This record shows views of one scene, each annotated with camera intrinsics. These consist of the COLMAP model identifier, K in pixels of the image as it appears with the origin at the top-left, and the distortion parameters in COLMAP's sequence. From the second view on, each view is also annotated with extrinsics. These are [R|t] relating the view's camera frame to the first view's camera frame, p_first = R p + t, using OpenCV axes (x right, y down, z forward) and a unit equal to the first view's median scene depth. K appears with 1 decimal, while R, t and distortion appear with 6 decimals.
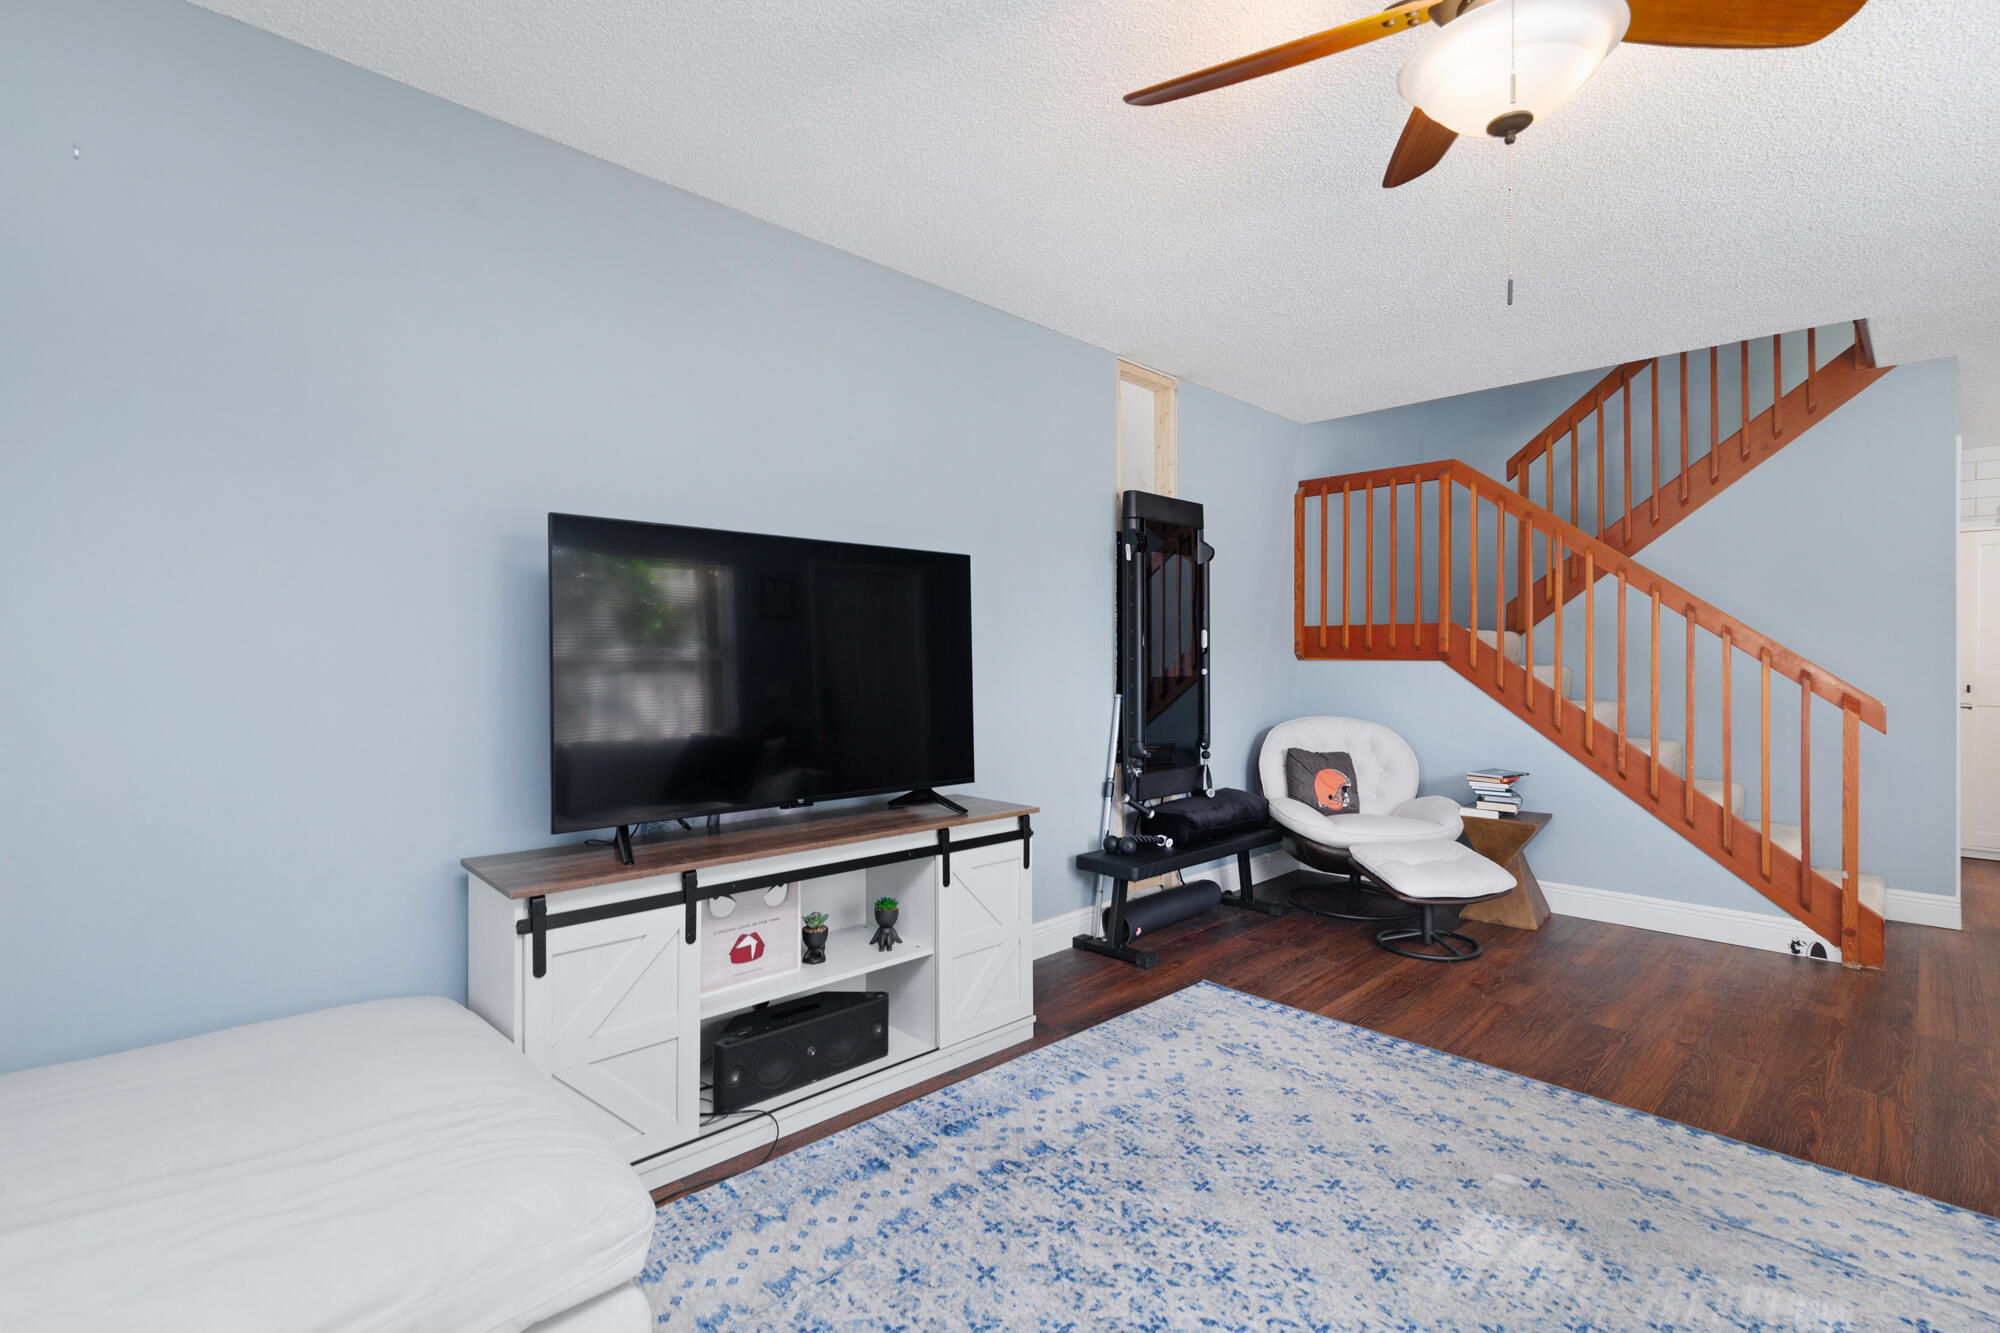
lens RADIAL K [[917.0, 0, 996.6], [0, 917.0, 660.7], [0, 0, 1]] dist [0.001423, -0.000100]
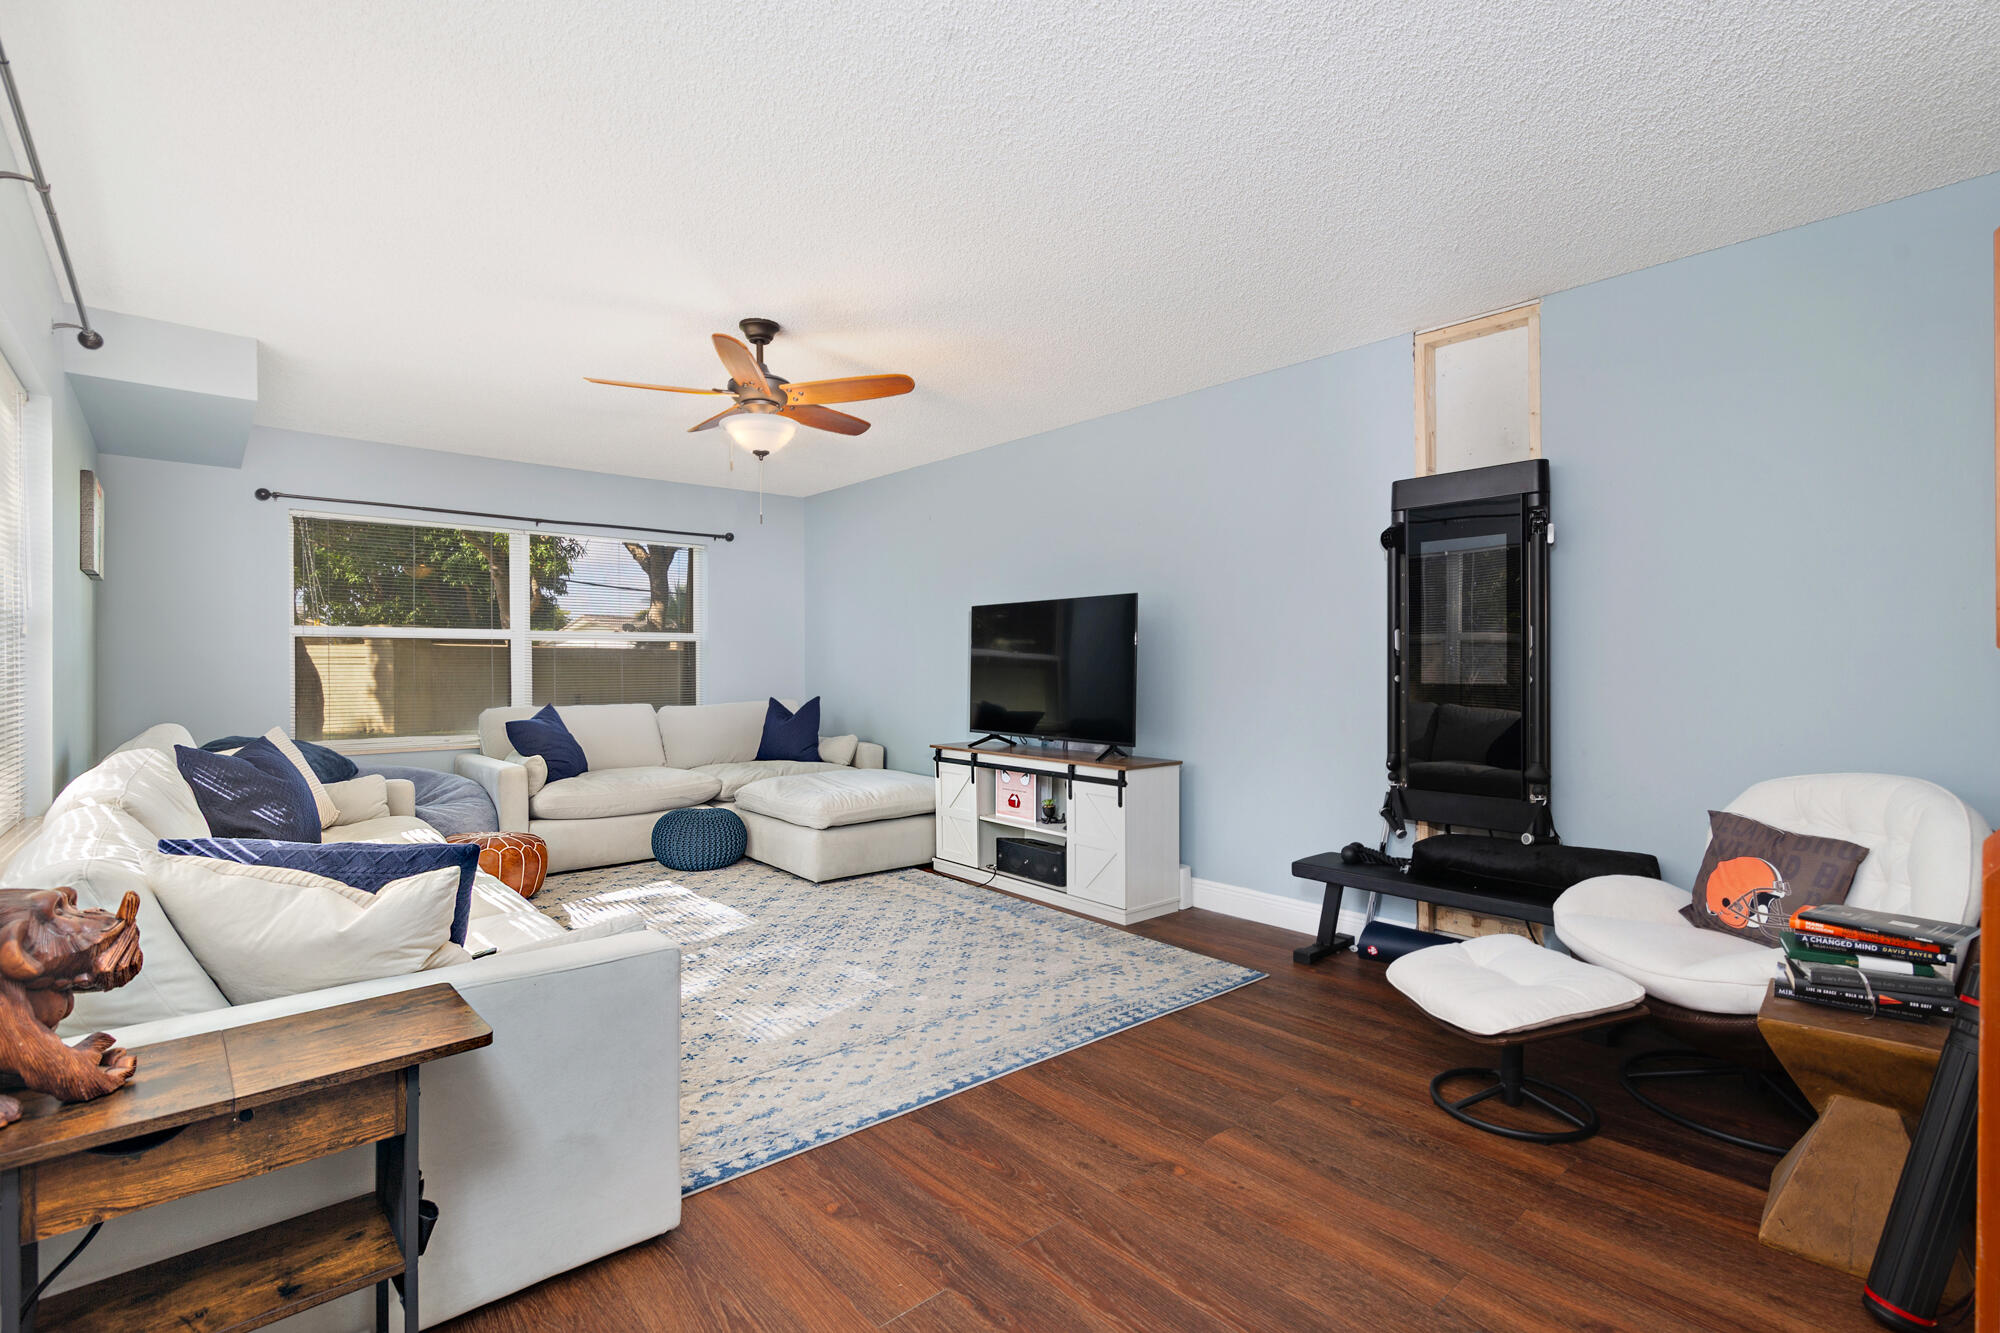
lens RADIAL K [[917.0, 0, 996.6], [0, 917.0, 660.7], [0, 0, 1]] dist [0.001423, -0.000100]
pose [[-0.059535, -0.003863, -0.998219, 1.727244], [-0.003423, 0.999987, -0.003666, -0.001177], [0.998220, 0.003199, -0.059547, 1.019199]]
